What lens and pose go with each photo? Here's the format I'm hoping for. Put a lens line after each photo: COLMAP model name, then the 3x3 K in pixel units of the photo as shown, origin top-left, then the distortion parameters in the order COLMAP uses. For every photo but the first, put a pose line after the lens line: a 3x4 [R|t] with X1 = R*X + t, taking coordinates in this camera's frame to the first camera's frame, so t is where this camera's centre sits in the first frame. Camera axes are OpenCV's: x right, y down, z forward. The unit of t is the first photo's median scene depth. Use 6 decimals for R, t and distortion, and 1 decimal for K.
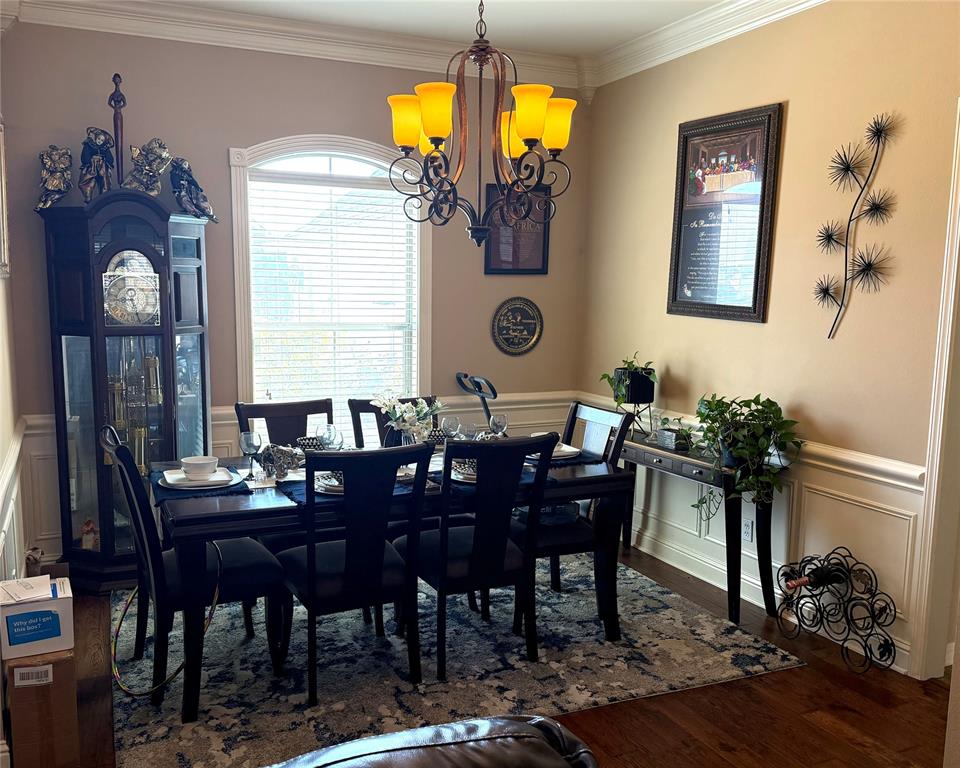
lens RADIAL K [[833.9, 0, 473.5], [0, 833.9, 383.9], [0, 0, 1]] dist [-0.008935, -0.006037]
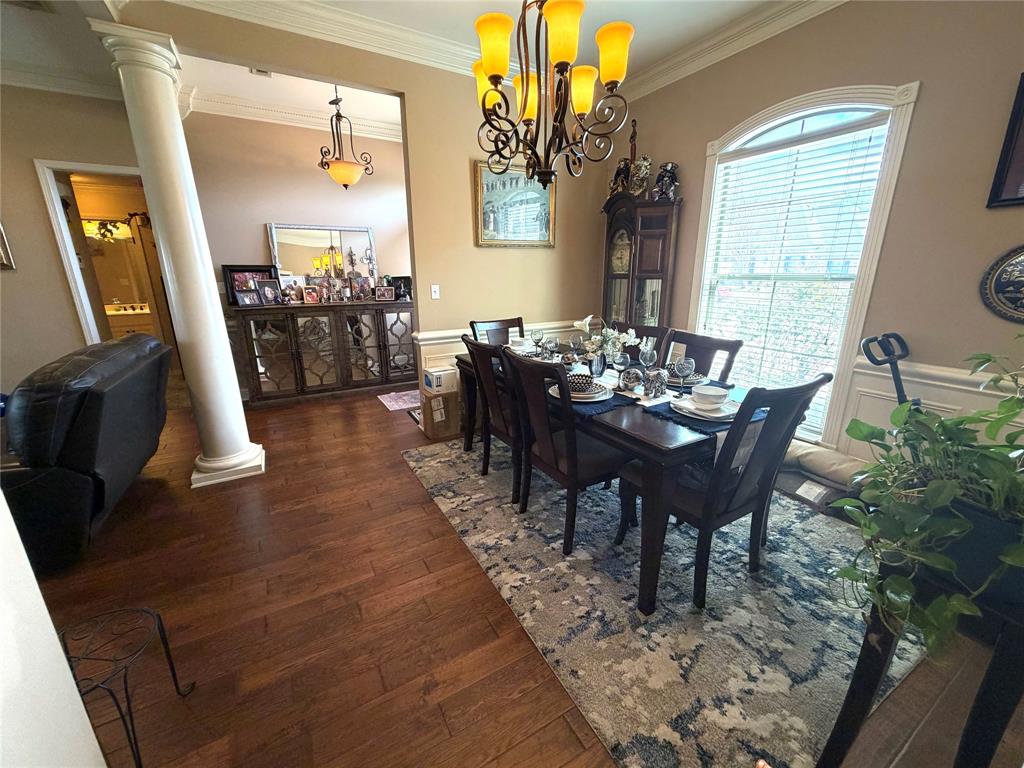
lens RADIAL K [[411.6, 0, 507.7], [0, 411.6, 389.7], [0, 0, 1]] dist [0.008998, -0.000422]
pose [[0.077916, 0.263010, -0.961642, 0.560177], [-0.094156, 0.962204, 0.255535, -0.043942], [0.992504, 0.070634, 0.099735, 0.800002]]
